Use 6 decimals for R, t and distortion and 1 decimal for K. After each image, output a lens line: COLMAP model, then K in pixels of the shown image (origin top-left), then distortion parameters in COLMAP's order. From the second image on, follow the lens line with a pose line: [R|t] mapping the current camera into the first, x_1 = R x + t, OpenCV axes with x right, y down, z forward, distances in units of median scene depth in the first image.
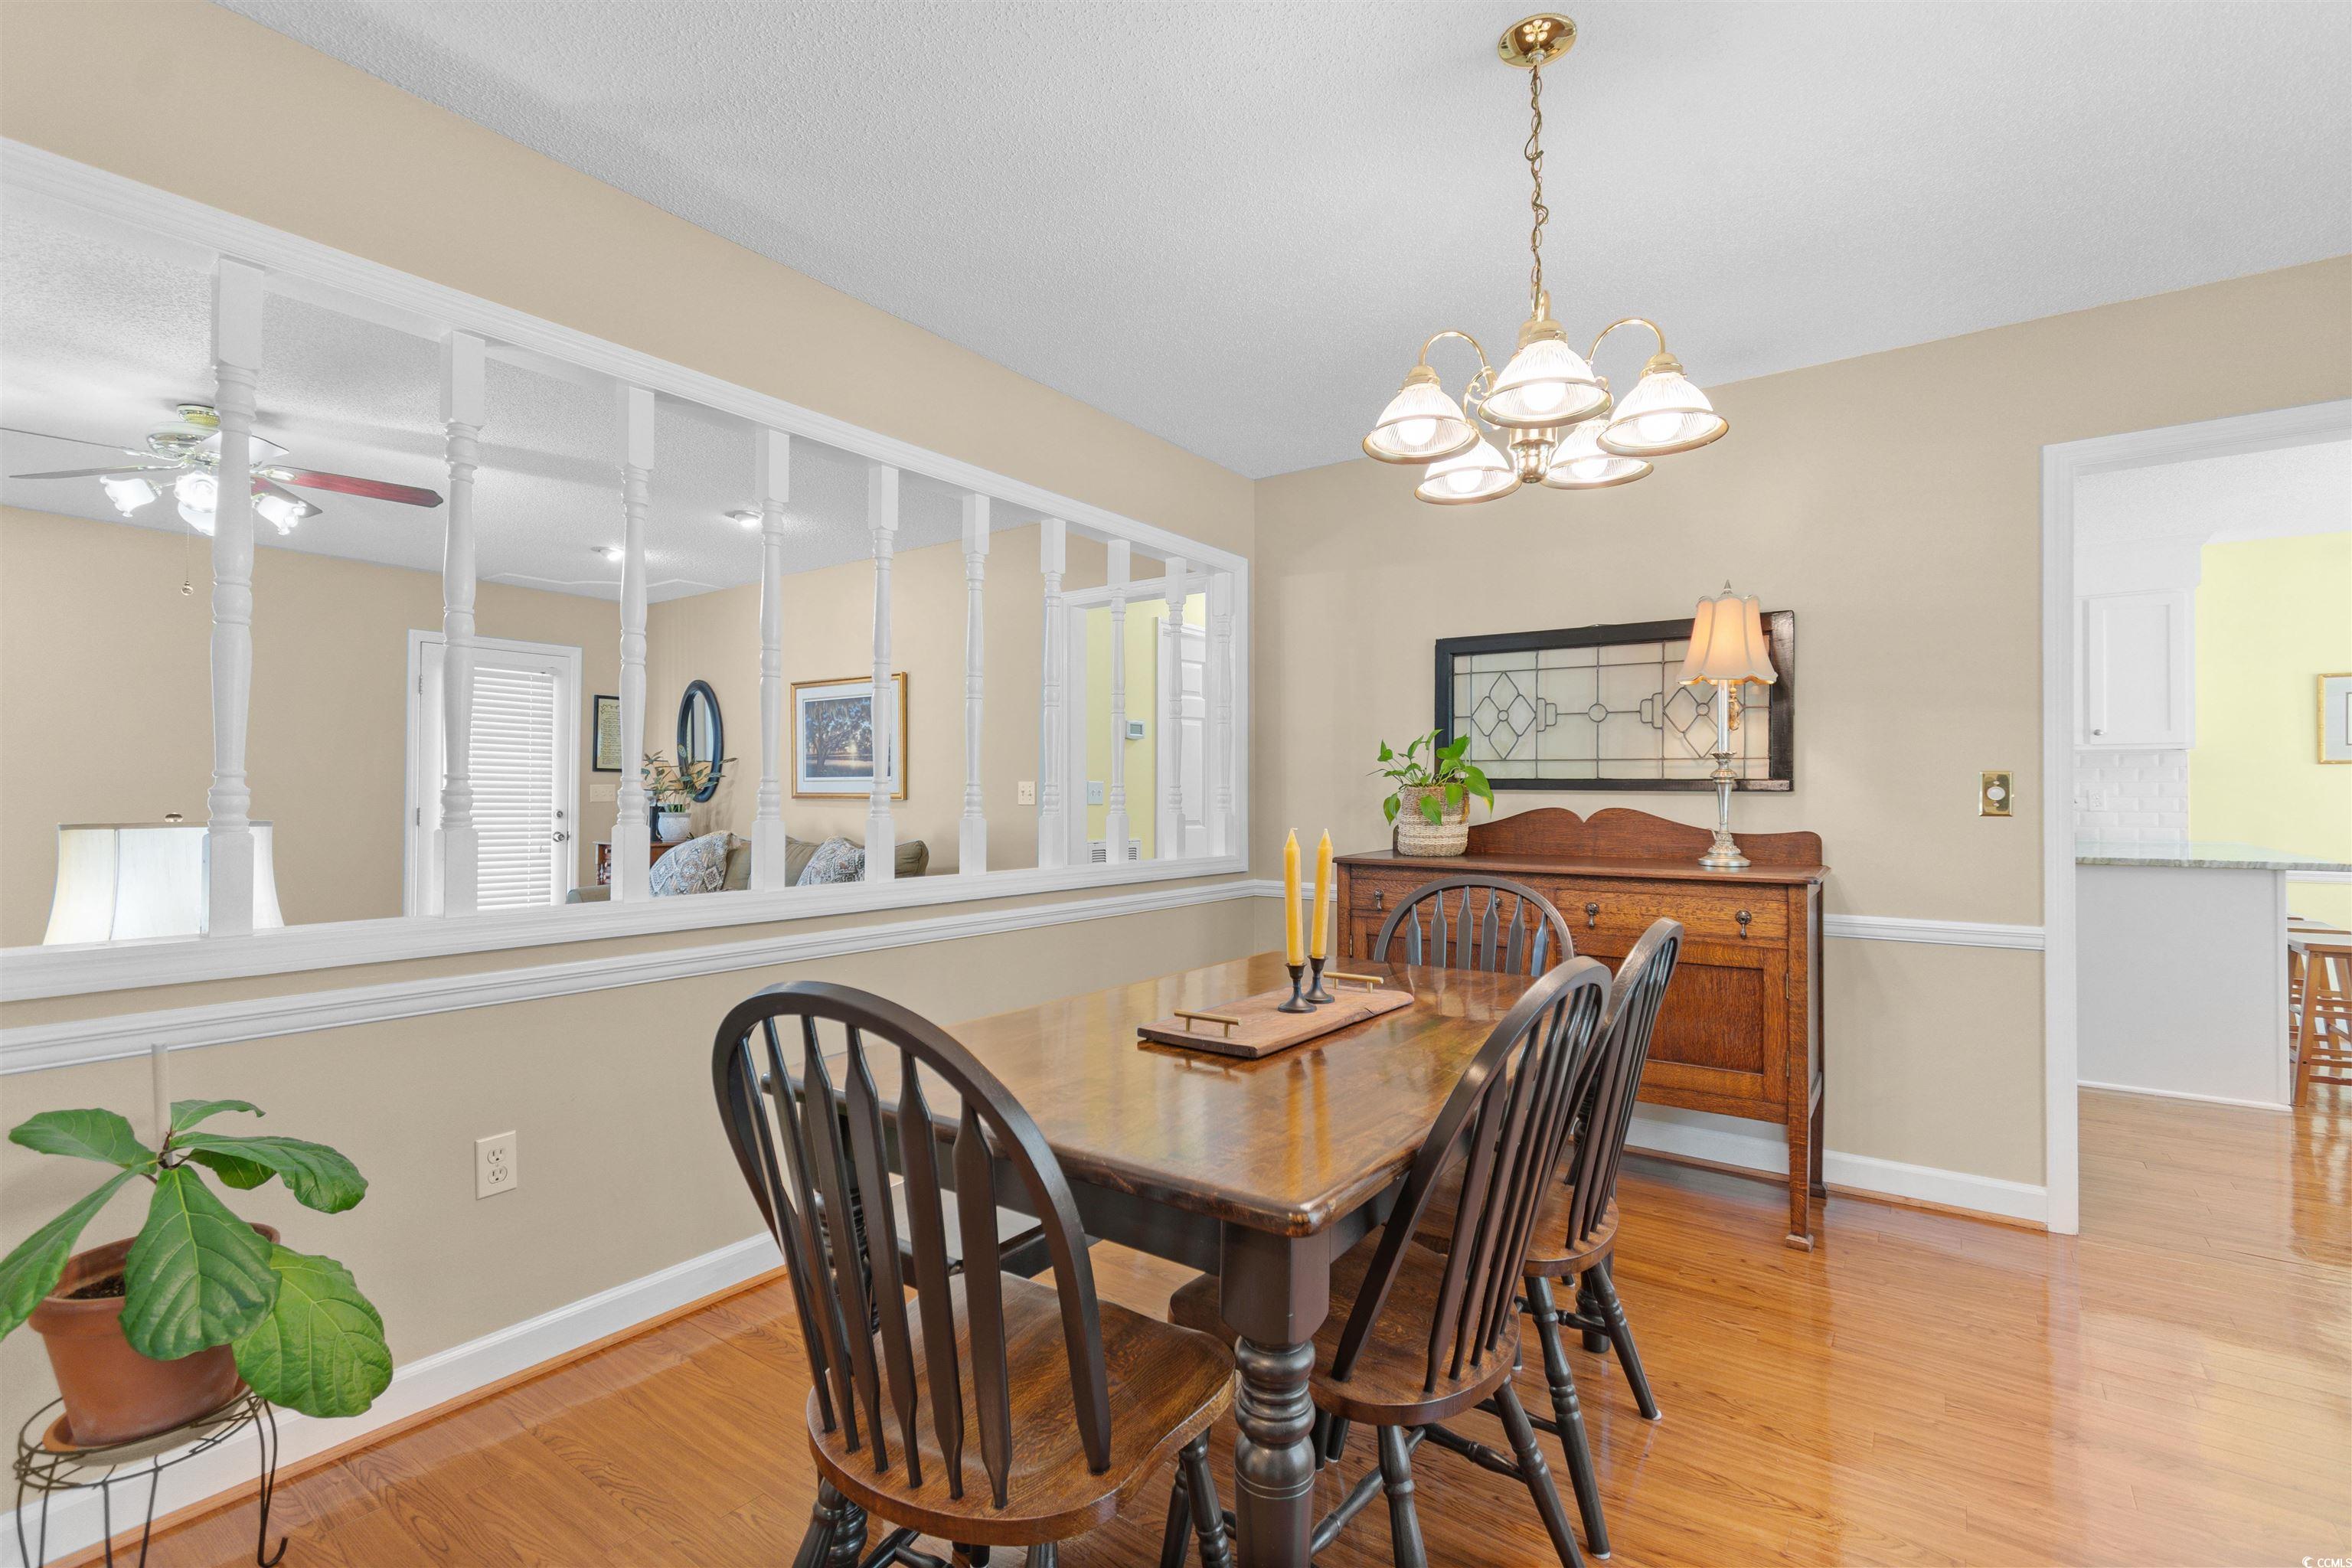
lens RADIAL K [[1057.0, 0, 1176.0], [0, 1057.0, 784.0], [0, 0, 1]] dist [0.000004, -0.000008]
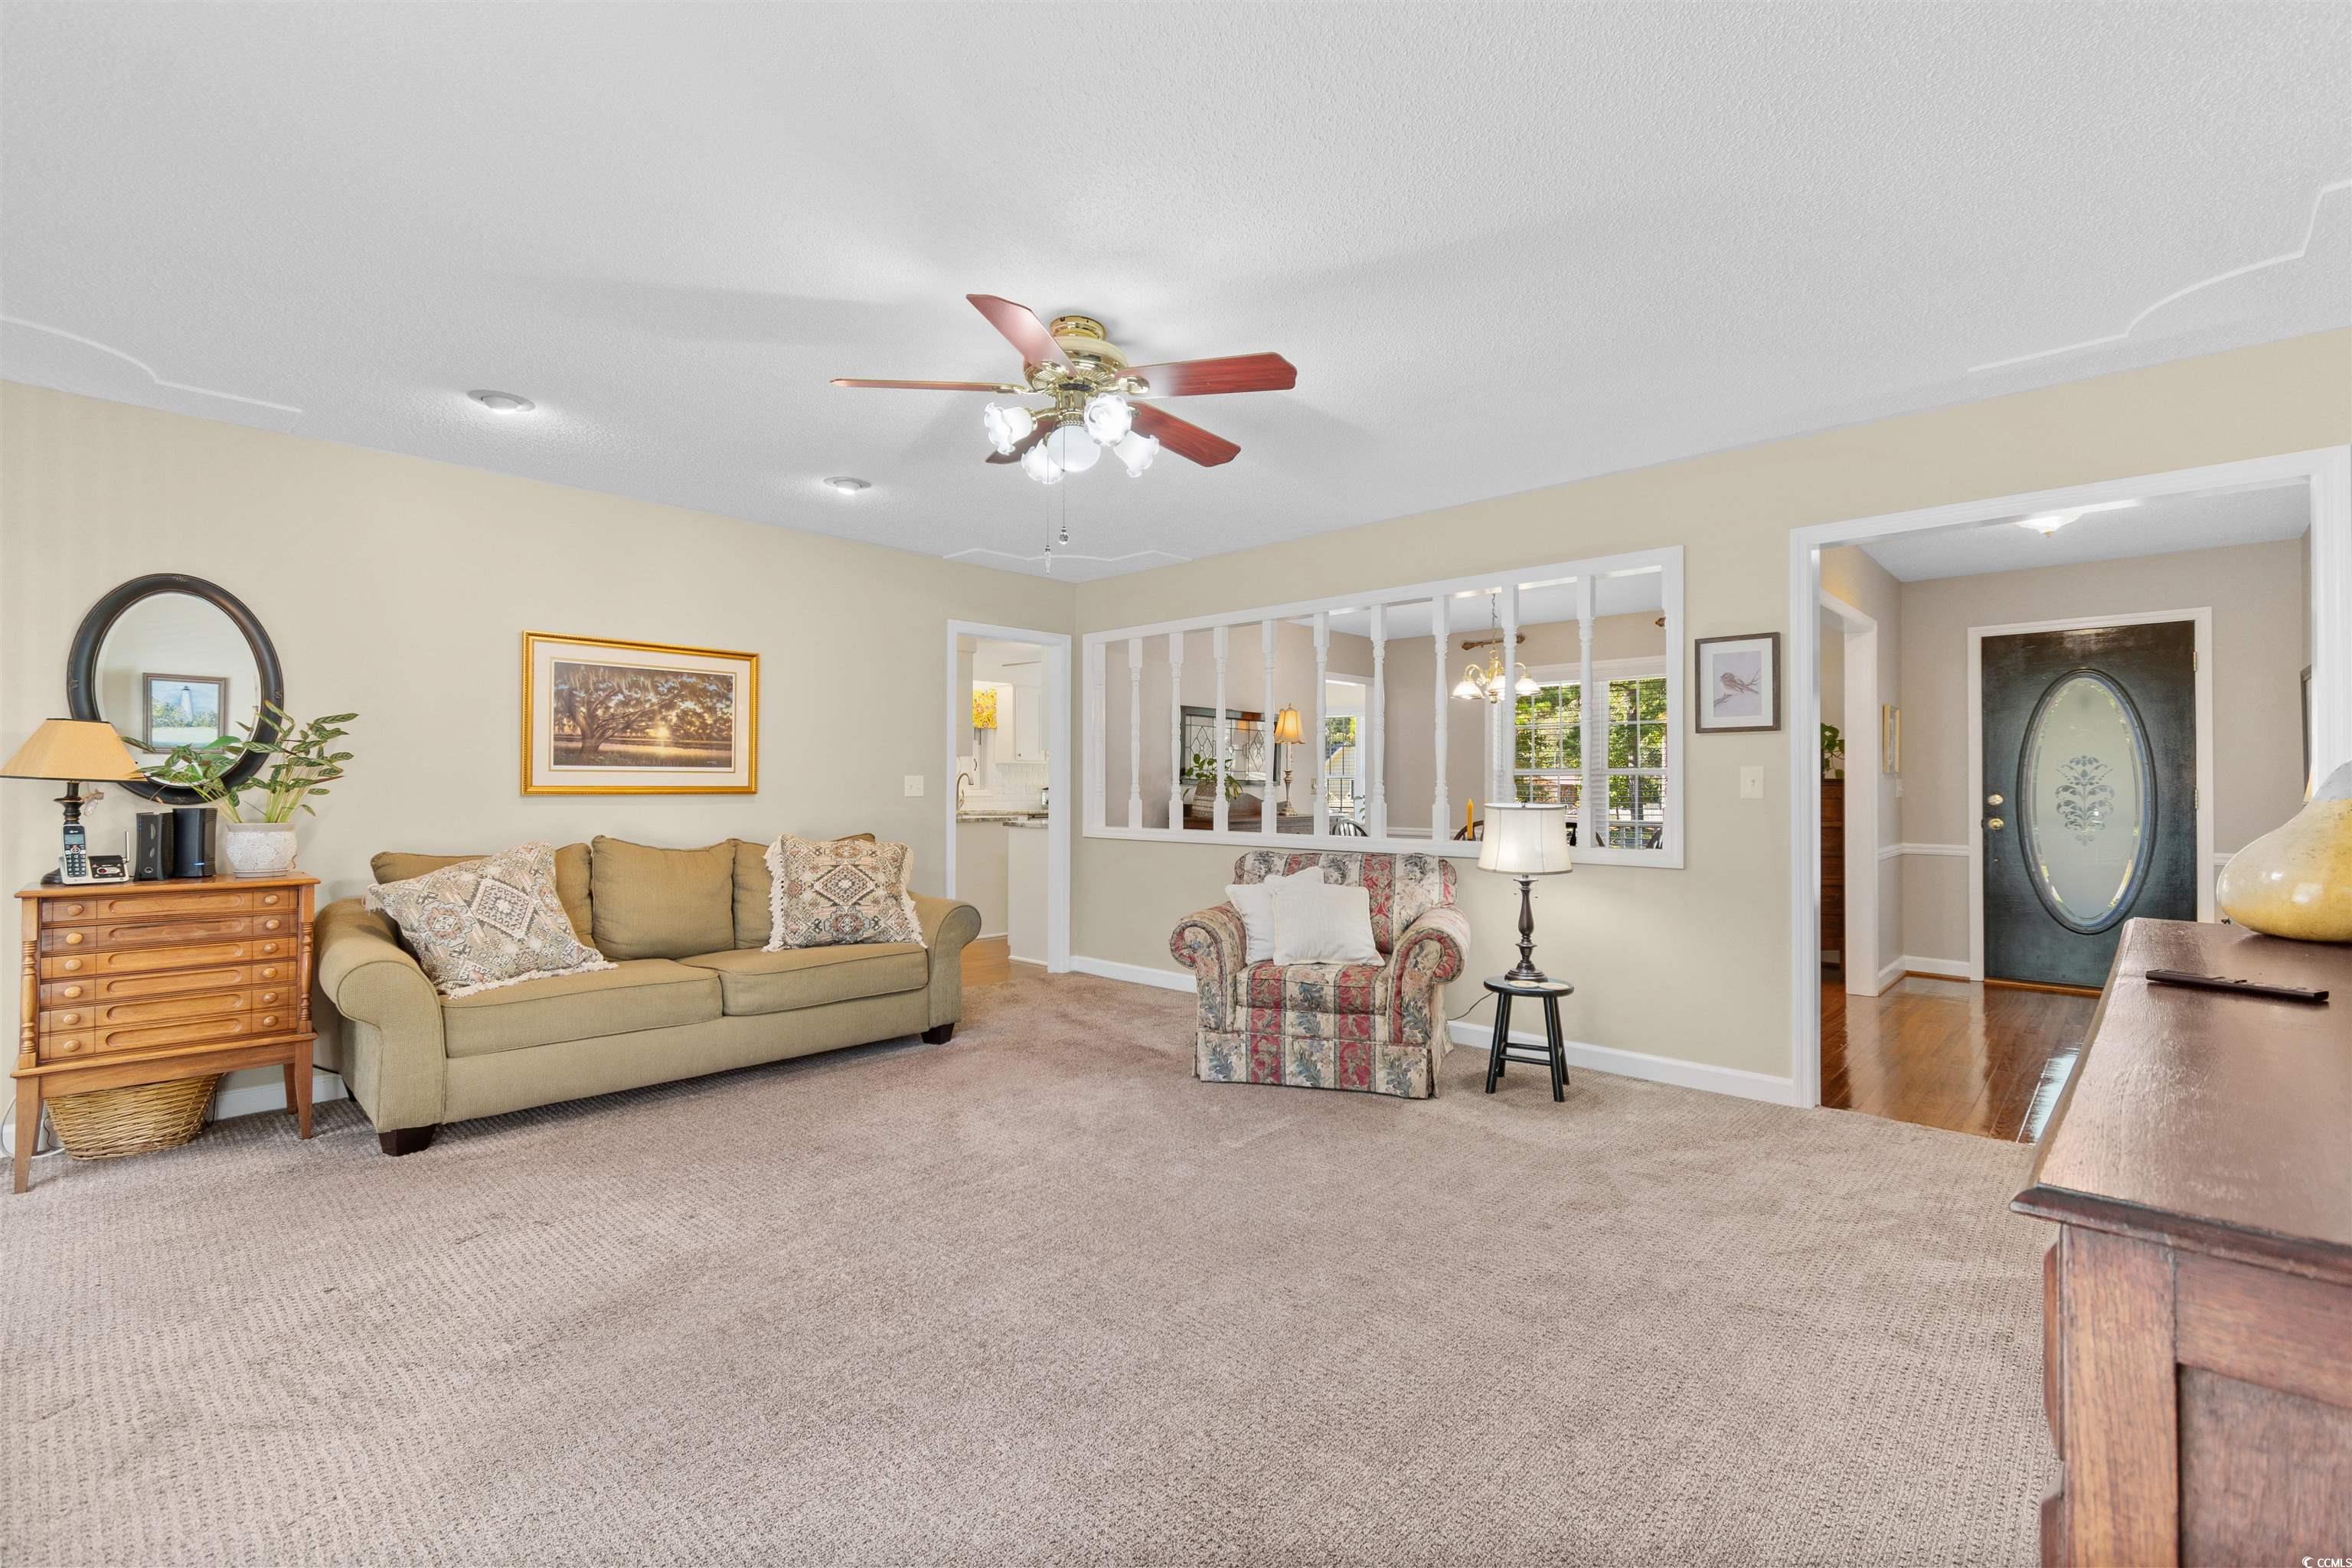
lens RADIAL K [[1057.0, 0, 1176.0], [0, 1057.0, 784.0], [0, 0, 1]] dist [0.000004, -0.000008]
pose [[0.131694, 0.005038, 0.991278, -1.061422], [-0.006172, 0.999972, -0.004262, 0.007694], [-0.991271, -0.005557, 0.131721, 0.494435]]
